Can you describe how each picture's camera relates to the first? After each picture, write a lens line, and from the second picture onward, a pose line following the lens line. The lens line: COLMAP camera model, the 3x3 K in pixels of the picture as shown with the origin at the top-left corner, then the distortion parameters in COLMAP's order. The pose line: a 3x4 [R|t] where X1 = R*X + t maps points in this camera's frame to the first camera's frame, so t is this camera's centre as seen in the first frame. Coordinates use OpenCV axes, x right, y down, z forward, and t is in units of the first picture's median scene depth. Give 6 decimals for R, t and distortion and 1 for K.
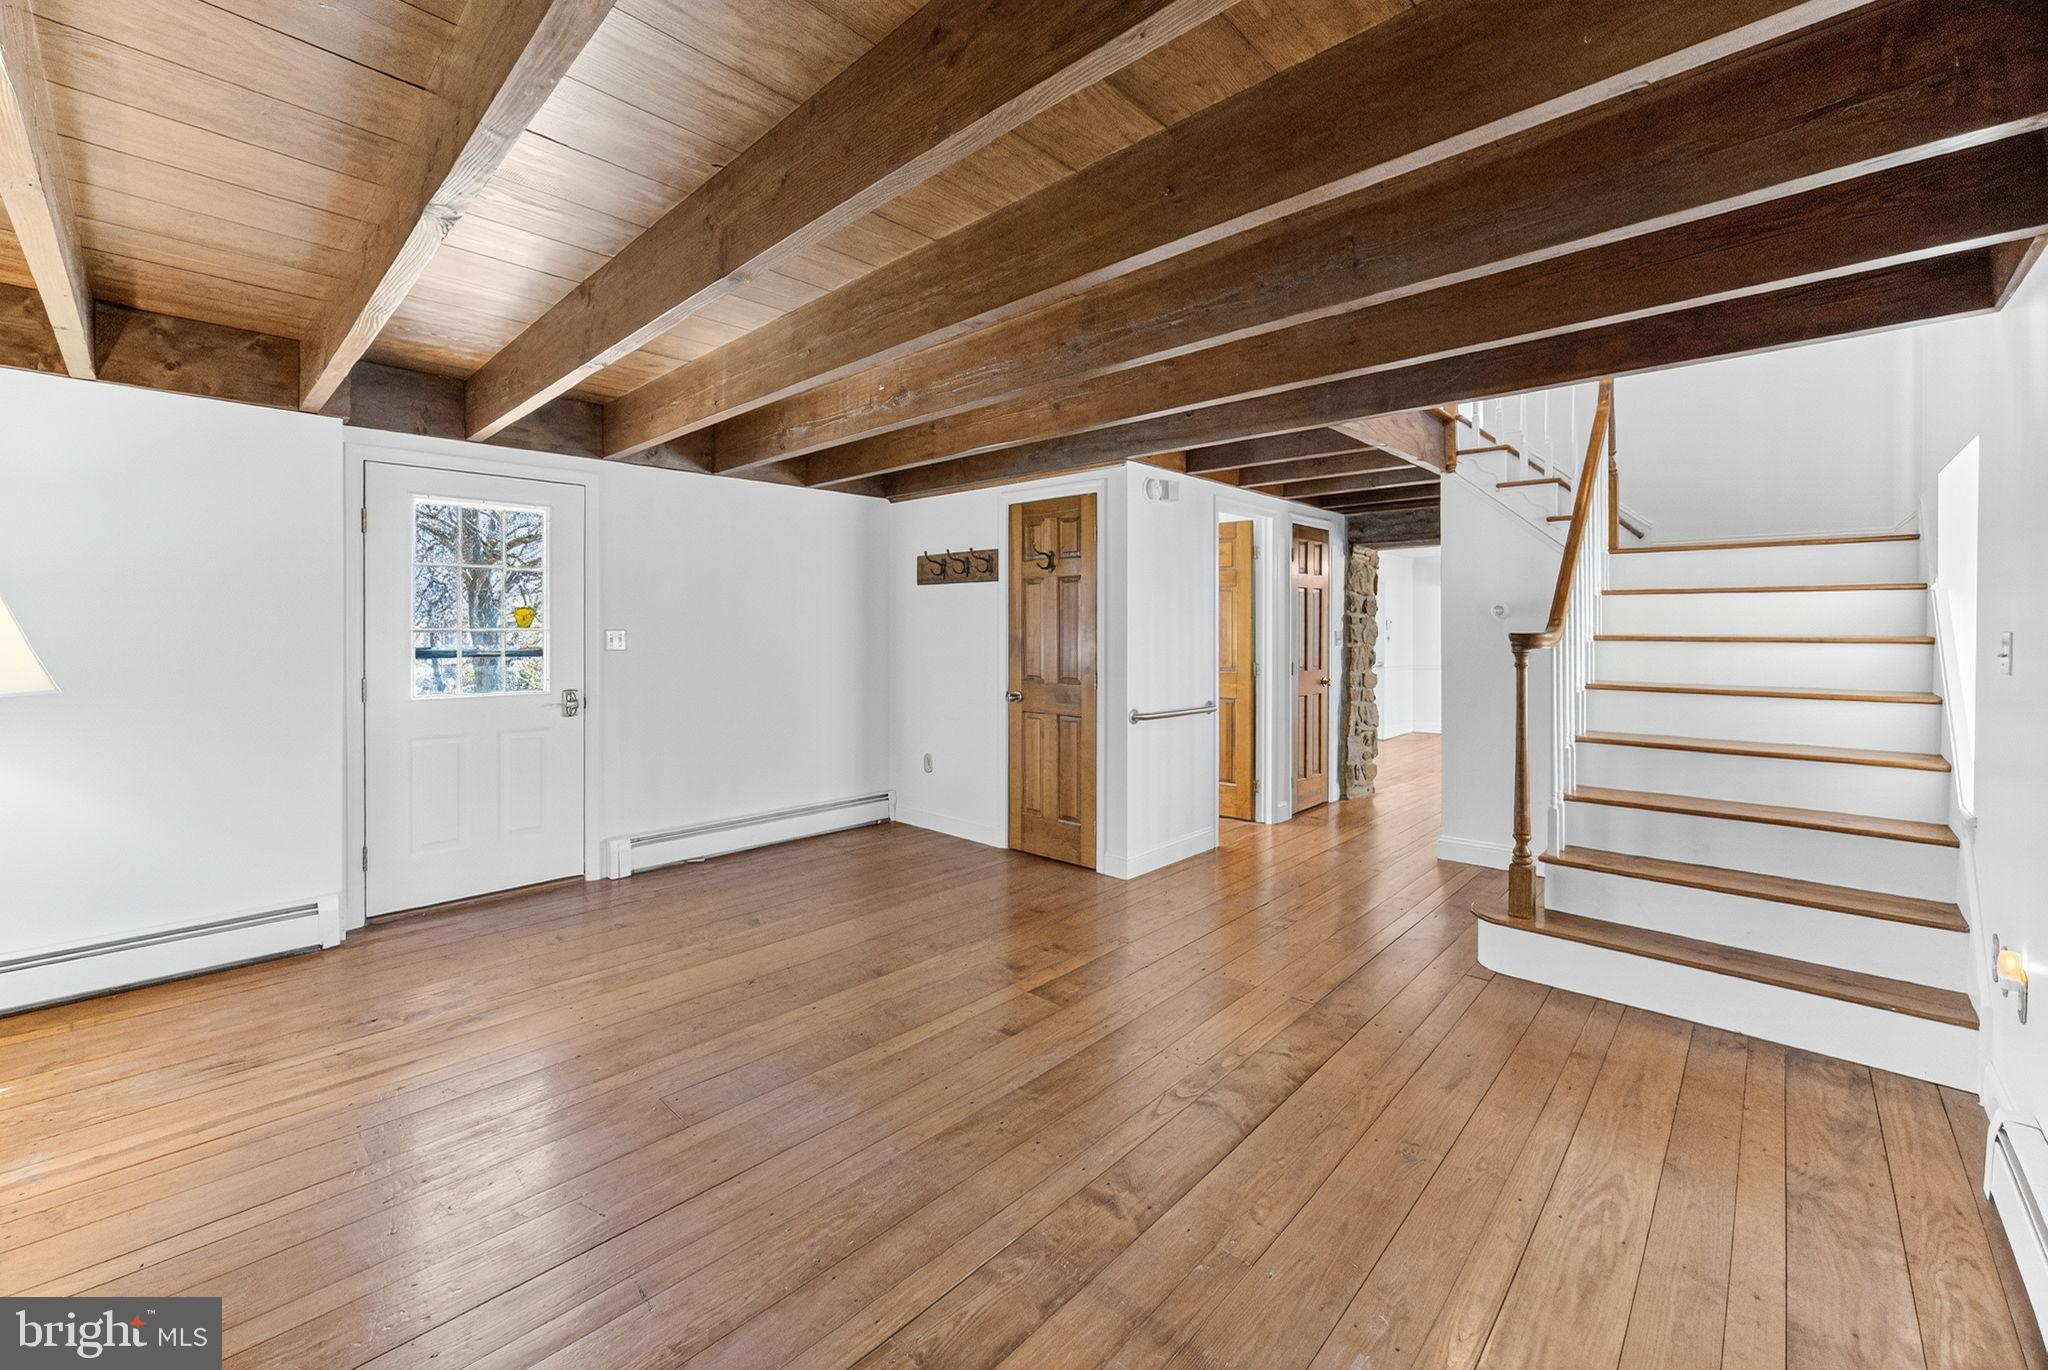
lens RADIAL K [[811.5, 0, 1017.8], [0, 811.5, 650.6], [0, 0, 1]] dist [-0.030802, 0.000024]
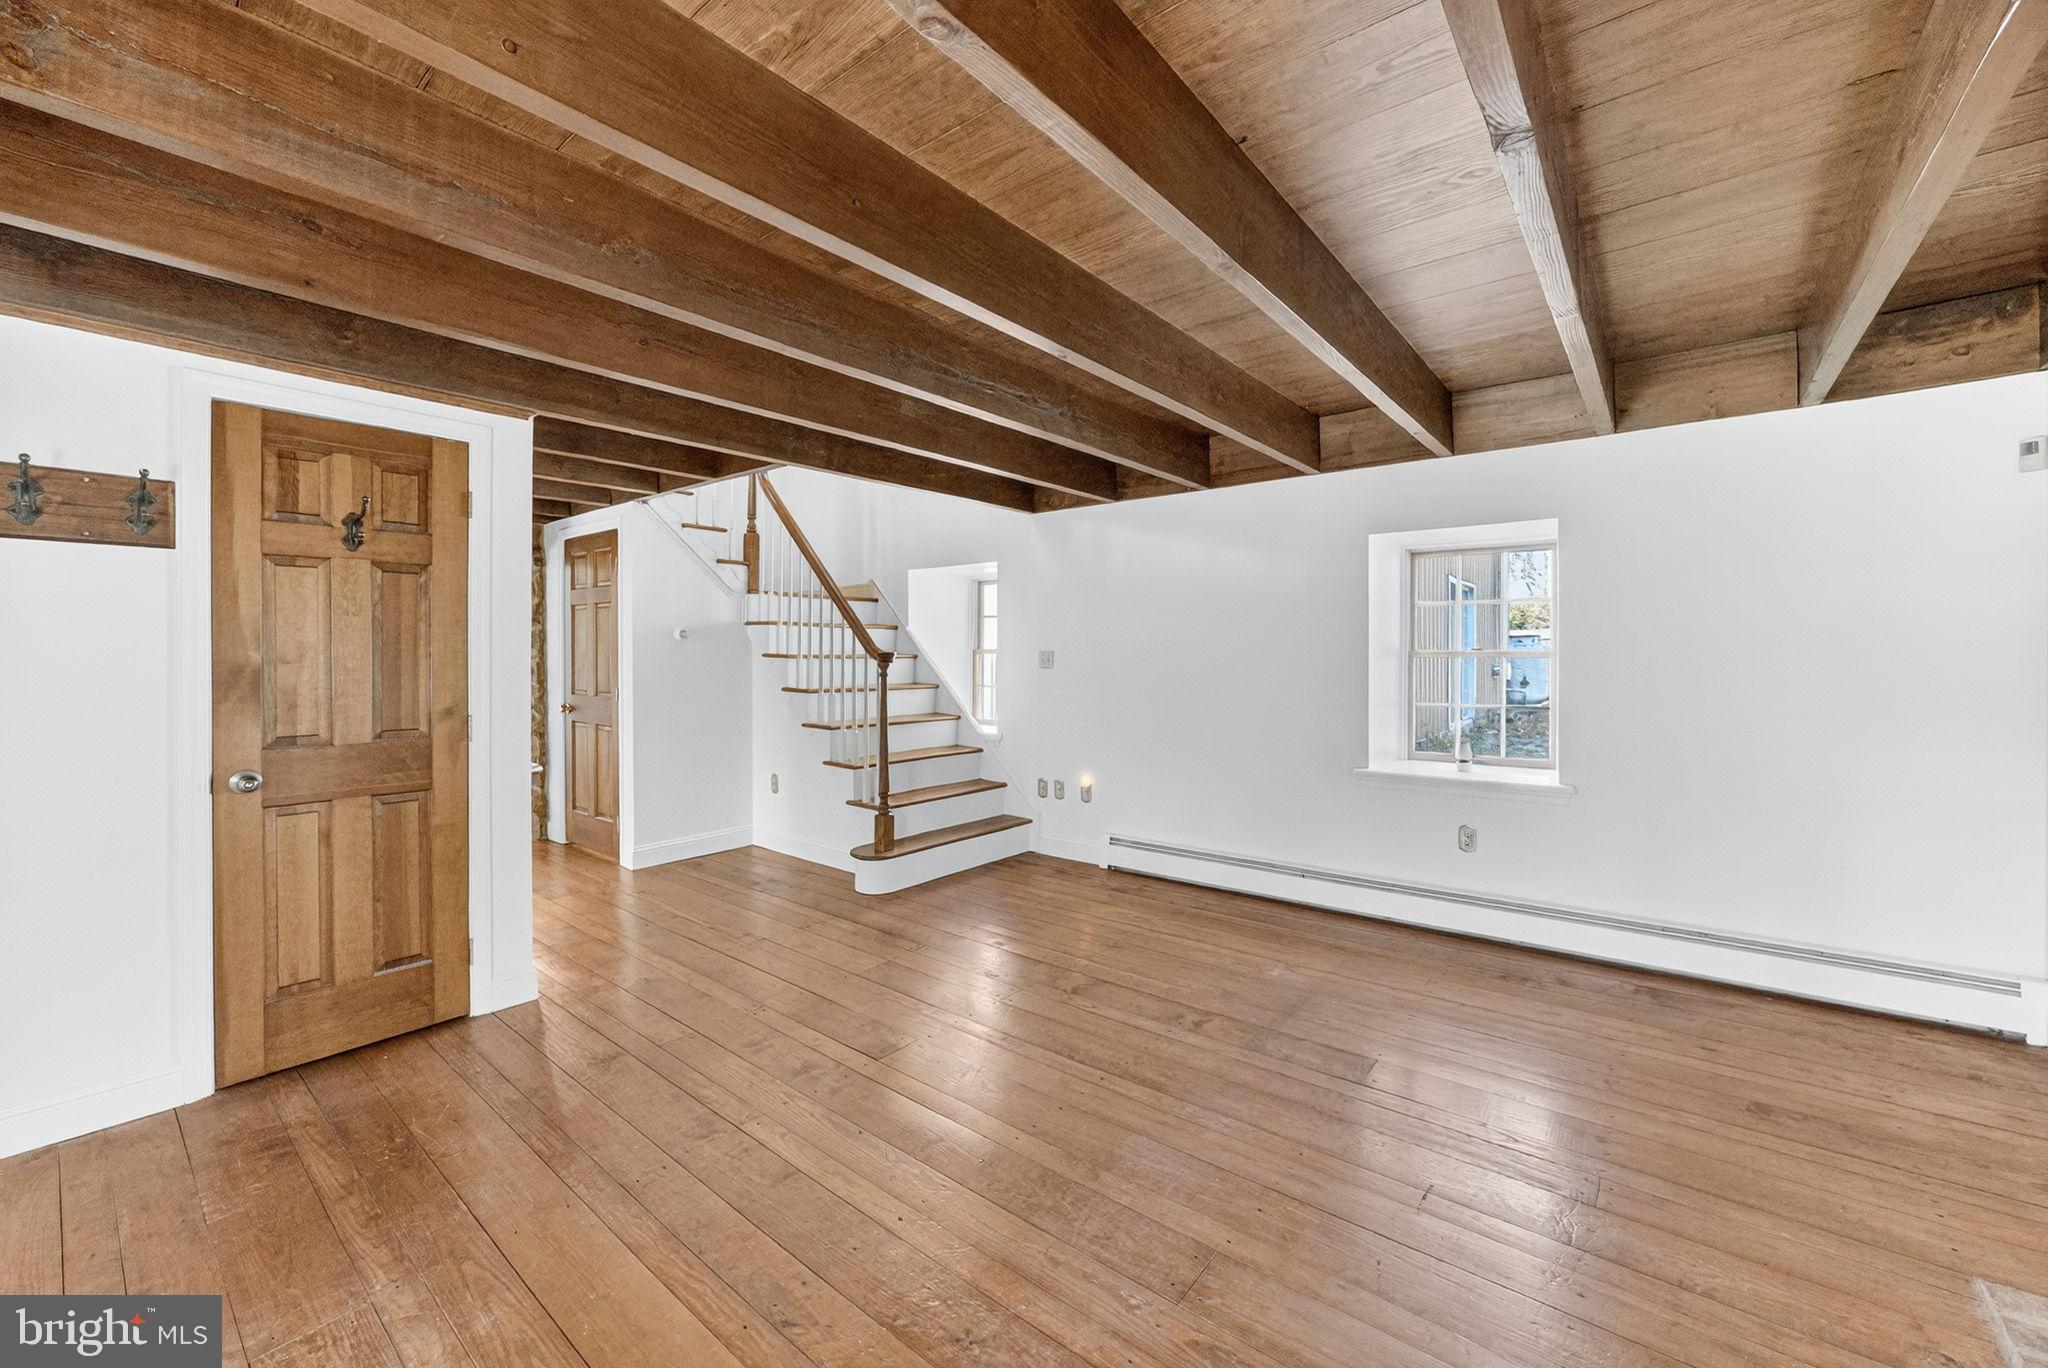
lens RADIAL K [[811.5, 0, 1017.8], [0, 811.5, 649.6], [0, 0, 1]] dist [-0.030802, 0.000024]
pose [[-0.070793, 0.000382, 0.997491, -0.556246], [0.026505, 0.999648, 0.001498, -0.014504], [-0.997139, 0.026544, -0.070779, 0.570395]]
